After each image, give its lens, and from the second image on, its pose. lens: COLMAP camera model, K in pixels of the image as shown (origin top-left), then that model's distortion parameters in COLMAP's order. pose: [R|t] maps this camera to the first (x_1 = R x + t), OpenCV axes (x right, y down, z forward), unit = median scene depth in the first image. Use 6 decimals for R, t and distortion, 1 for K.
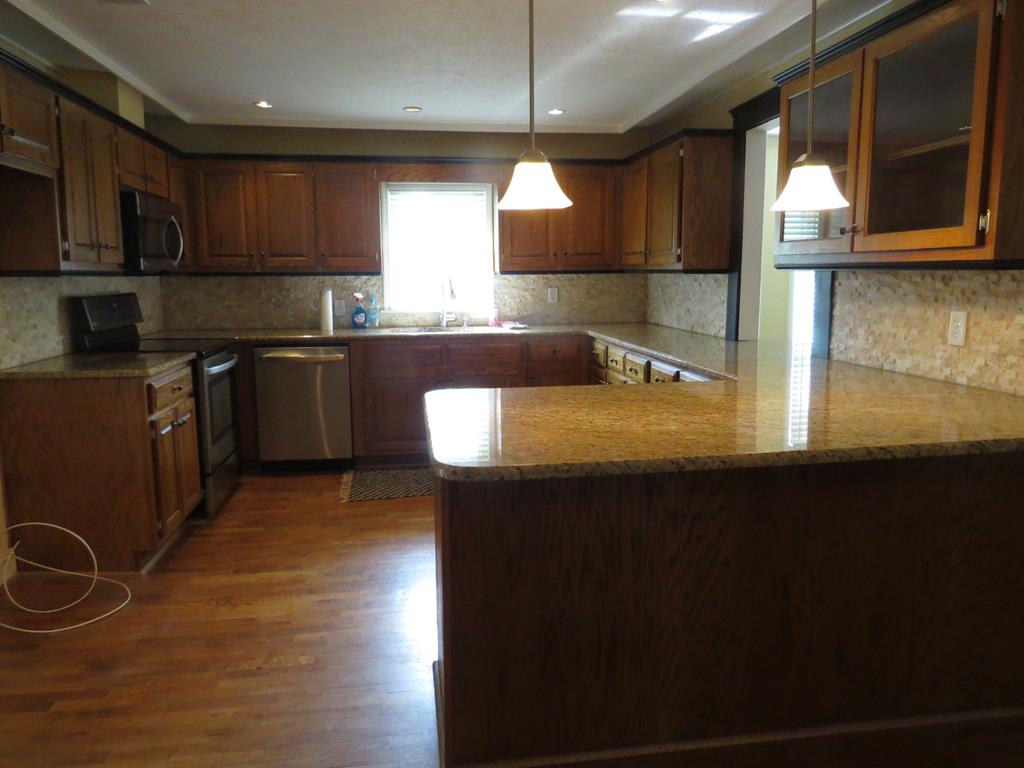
lens RADIAL K [[778.1, 0, 512.0], [0, 778.1, 384.0], [0, 0, 1]] dist [0.133080, 0.003907]
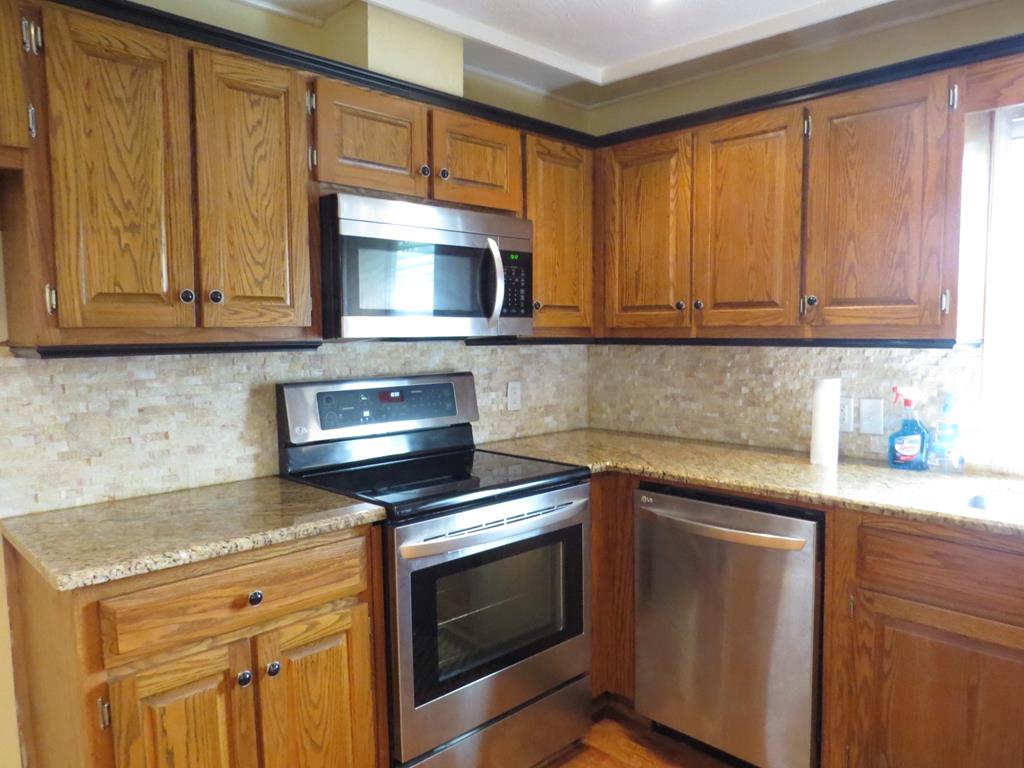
lens RADIAL K [[735.3, 0, 517.7], [0, 735.3, 383.3], [0, 0, 1]] dist [-0.018658, 0.006732]
pose [[0.586160, 0.068376, -0.807305, 0.001243], [-0.117898, 0.993025, -0.001496, -0.094889], [0.801572, 0.096056, 0.590132, 0.606685]]
